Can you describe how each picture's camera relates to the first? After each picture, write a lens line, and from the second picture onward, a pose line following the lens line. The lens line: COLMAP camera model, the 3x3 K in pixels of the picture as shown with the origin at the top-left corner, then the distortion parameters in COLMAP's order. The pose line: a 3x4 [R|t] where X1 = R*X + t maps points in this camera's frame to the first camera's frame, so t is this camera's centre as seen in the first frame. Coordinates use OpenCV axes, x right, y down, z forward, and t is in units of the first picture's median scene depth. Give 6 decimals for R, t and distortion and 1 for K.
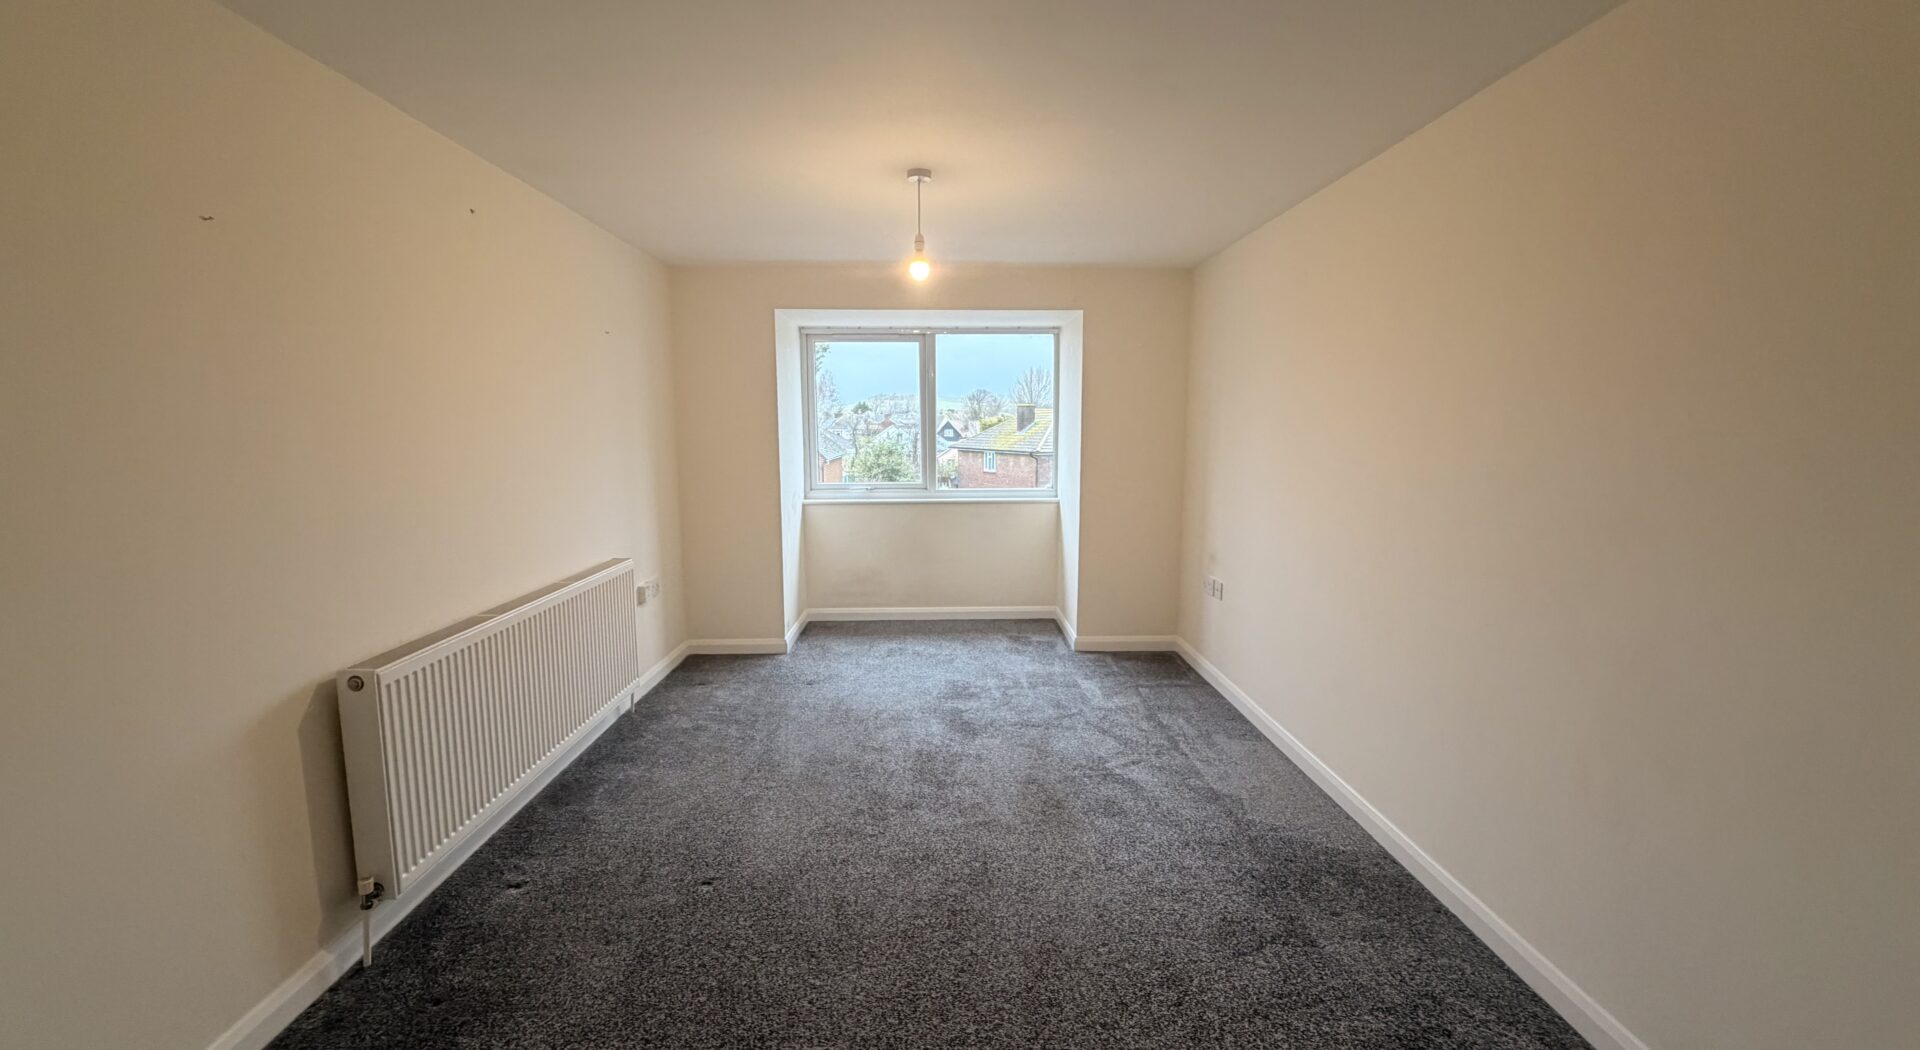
lens RADIAL K [[757.0, 0, 949.3], [0, 757.0, 531.0], [0, 0, 1]] dist [0.000323, 0.000056]
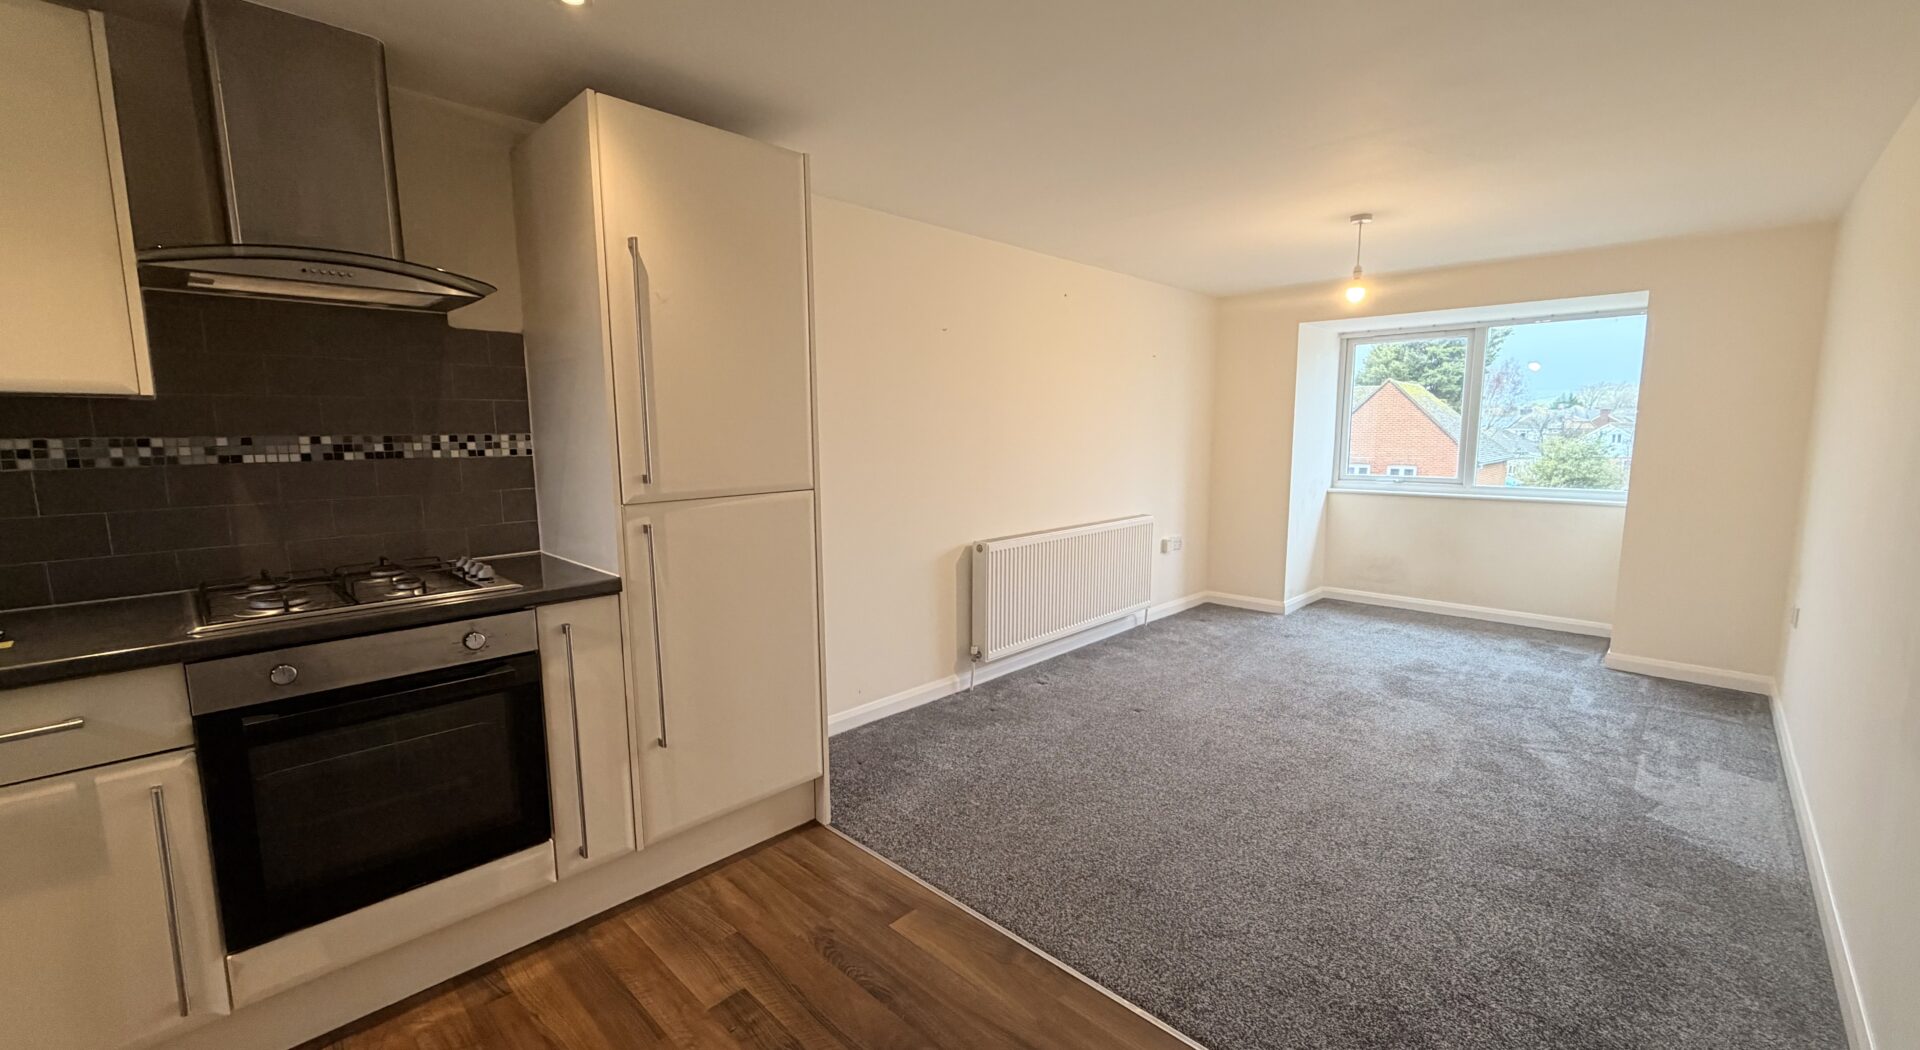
lens RADIAL K [[757.0, 0, 966.4], [0, 757.0, 528.2], [0, 0, 1]] dist [0.000323, 0.000056]
pose [[0.711389, 0.091034, -0.696878, 0.322522], [-0.093280, 0.995033, 0.034761, 0.043790], [0.696581, 0.040276, 0.716347, -0.256654]]
